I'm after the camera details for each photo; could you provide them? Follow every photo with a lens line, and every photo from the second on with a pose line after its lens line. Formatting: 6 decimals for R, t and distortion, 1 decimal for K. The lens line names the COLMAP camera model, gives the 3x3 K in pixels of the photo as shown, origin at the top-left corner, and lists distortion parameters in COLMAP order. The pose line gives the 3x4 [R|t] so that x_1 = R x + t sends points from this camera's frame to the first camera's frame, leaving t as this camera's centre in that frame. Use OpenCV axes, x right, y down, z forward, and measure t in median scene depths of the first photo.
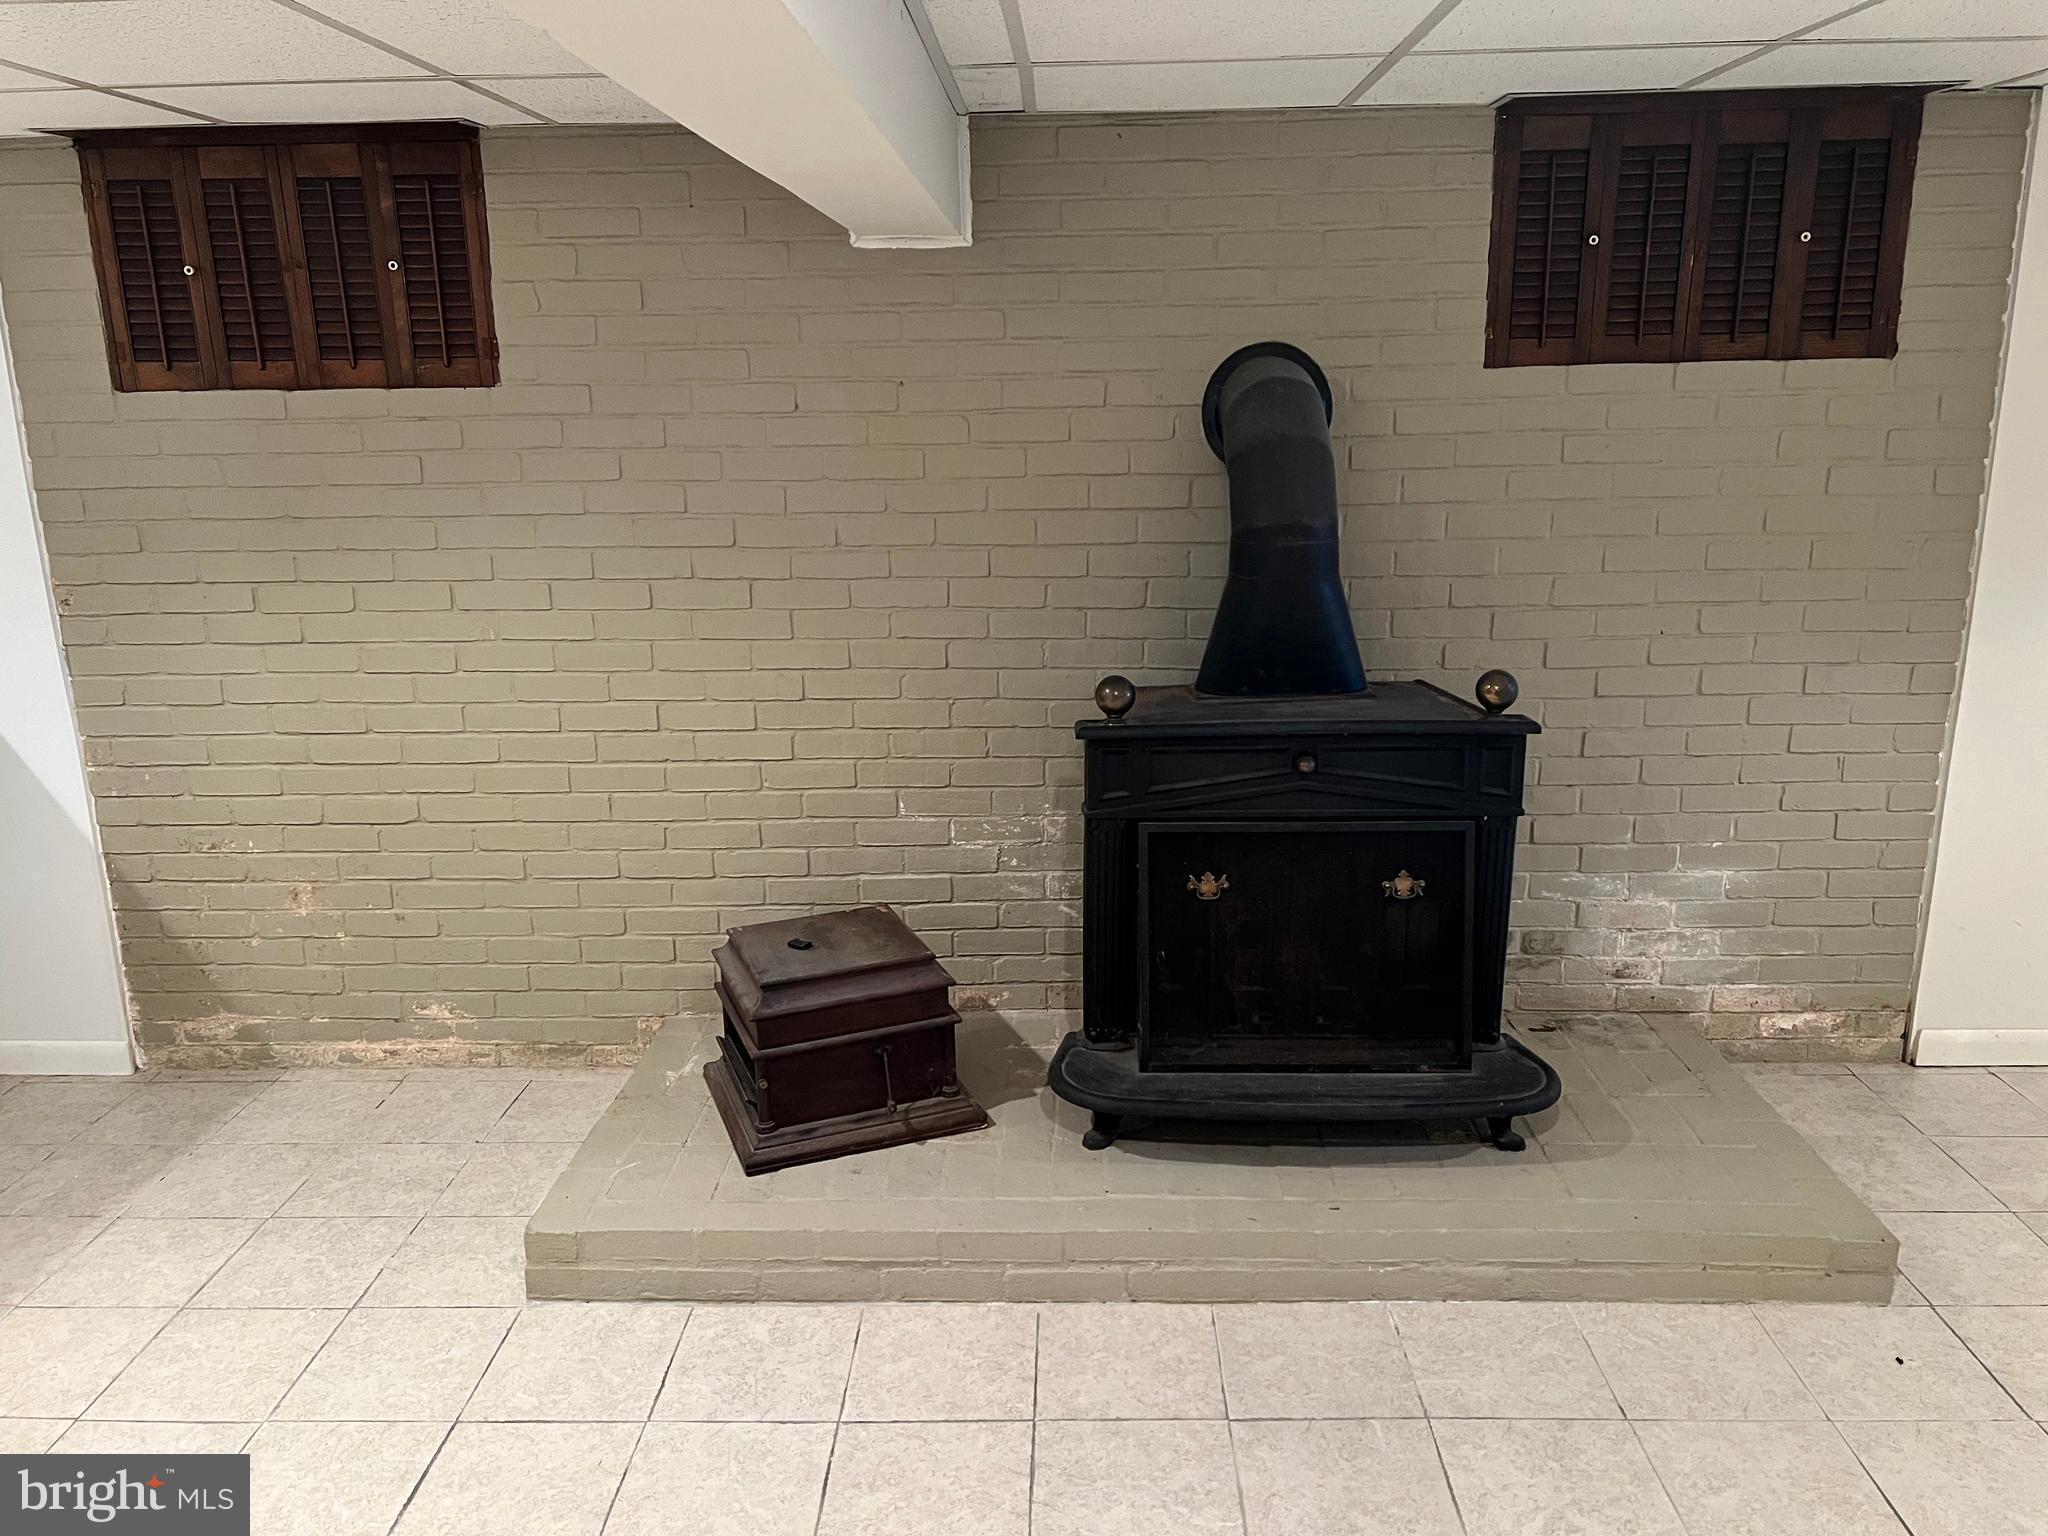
lens RADIAL K [[1545.5, 0, 1021.0], [0, 1545.5, 778.7], [0, 0, 1]] dist [0.011891, 0.010065]
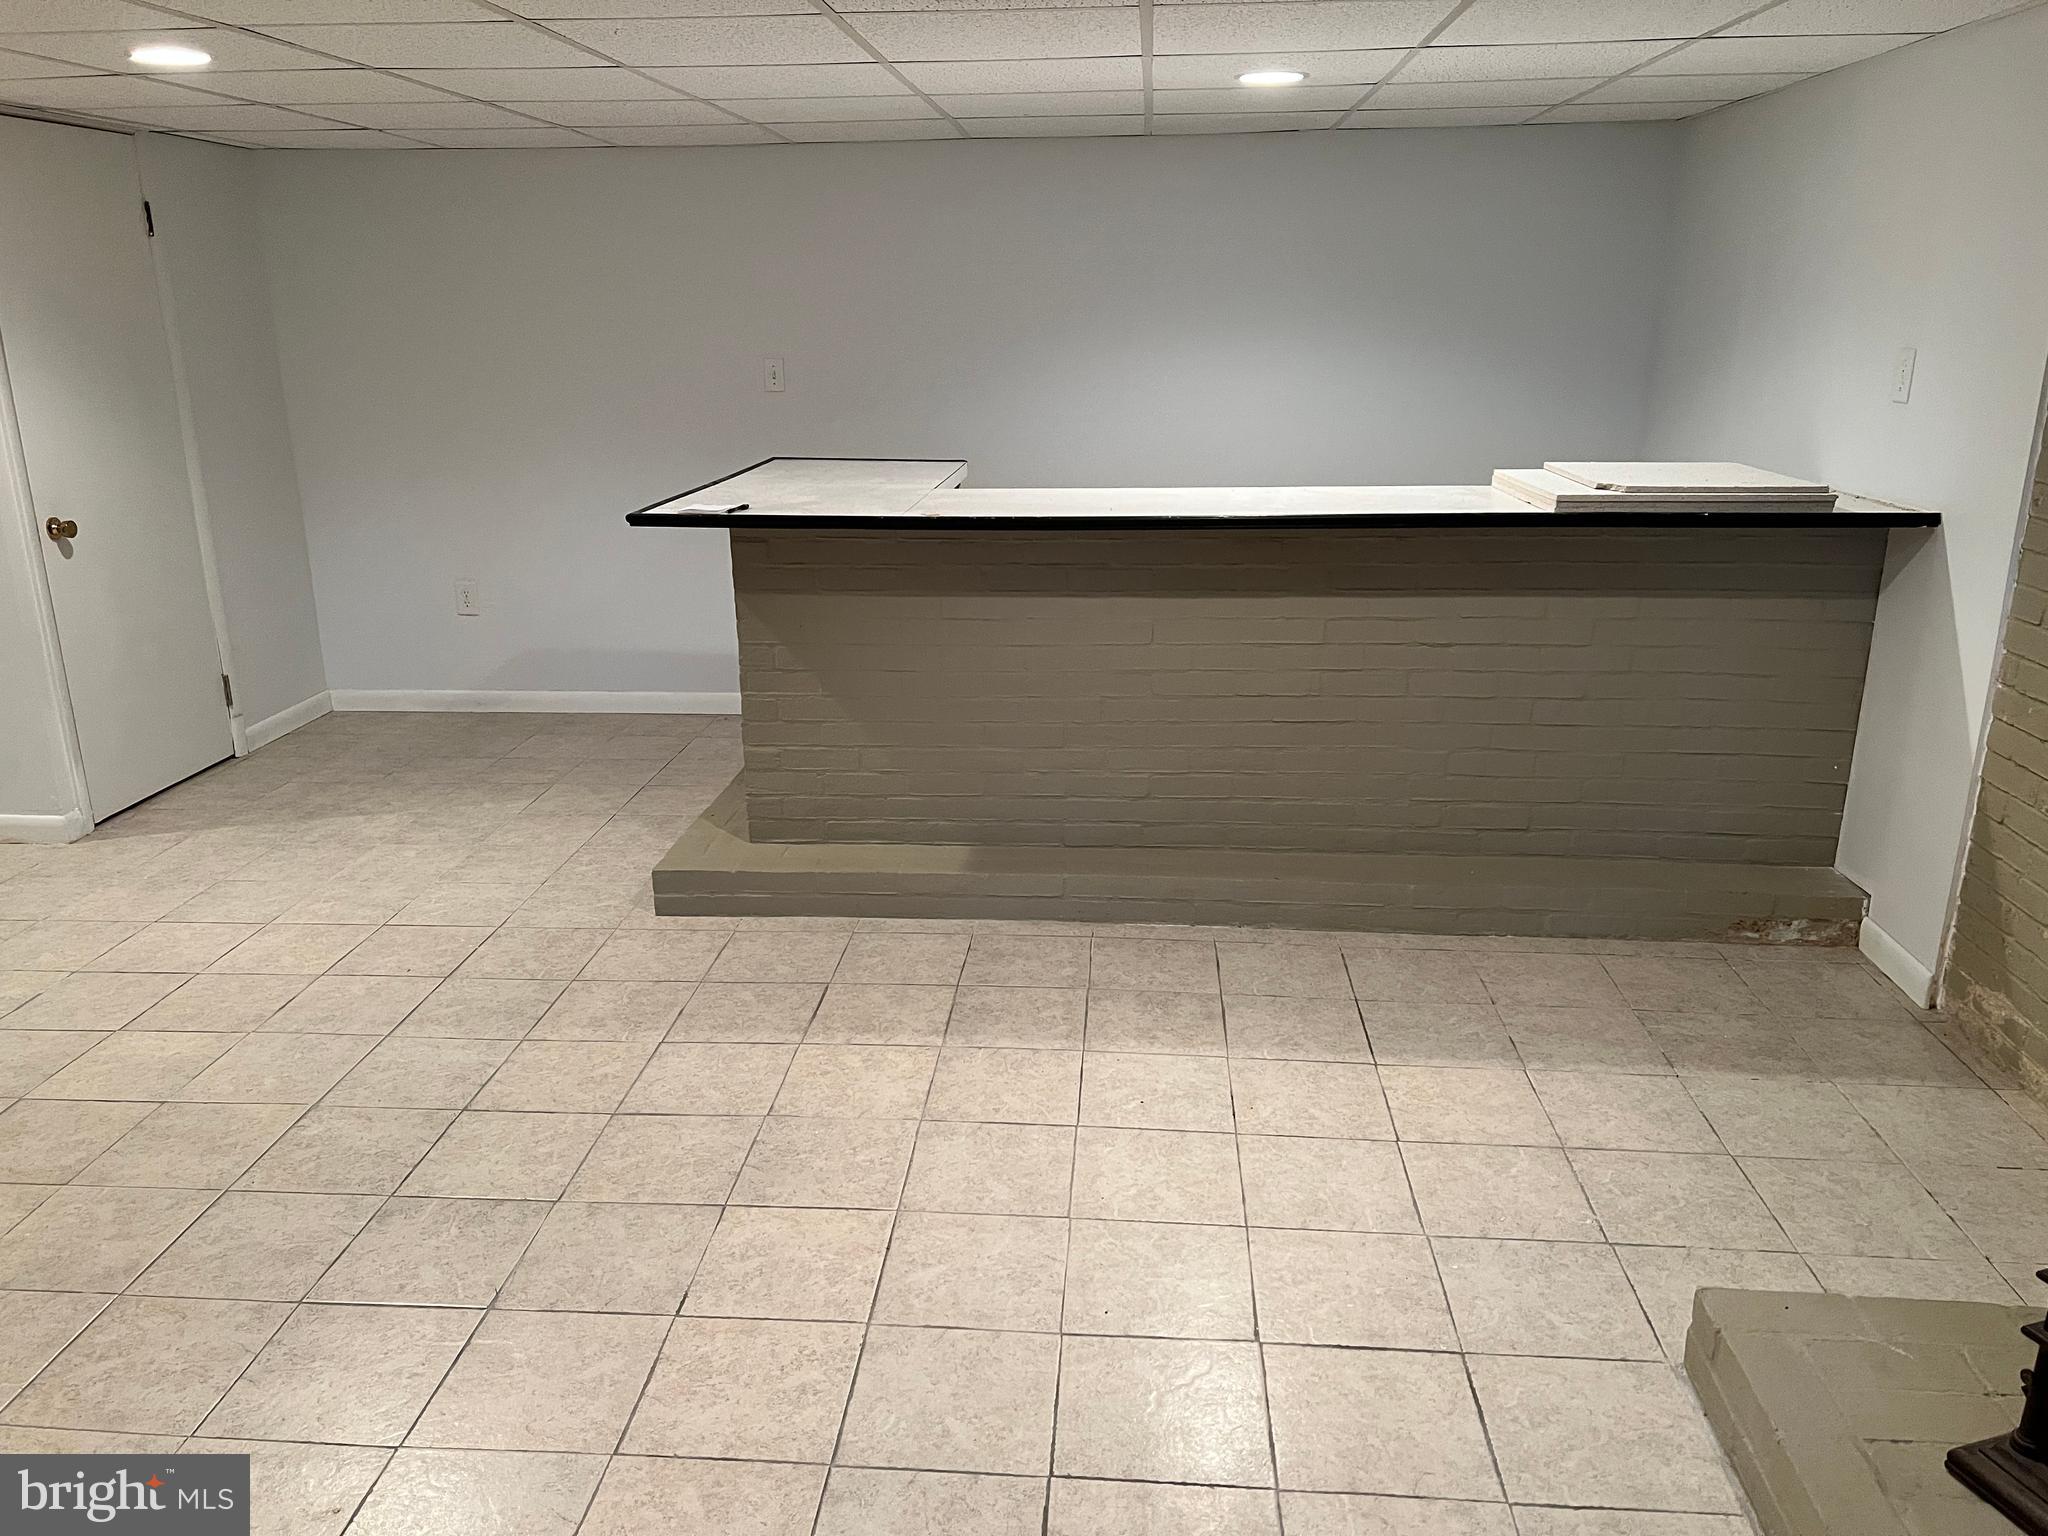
lens RADIAL K [[1545.5, 0, 1015.8], [0, 1545.5, 759.4], [0, 0, 1]] dist [0.011891, 0.010065]
pose [[-0.053021, 0.306779, -0.950303, 0.330730], [-0.243272, 0.919002, 0.310247, -0.115370], [0.968508, 0.247632, 0.025904, 0.441552]]
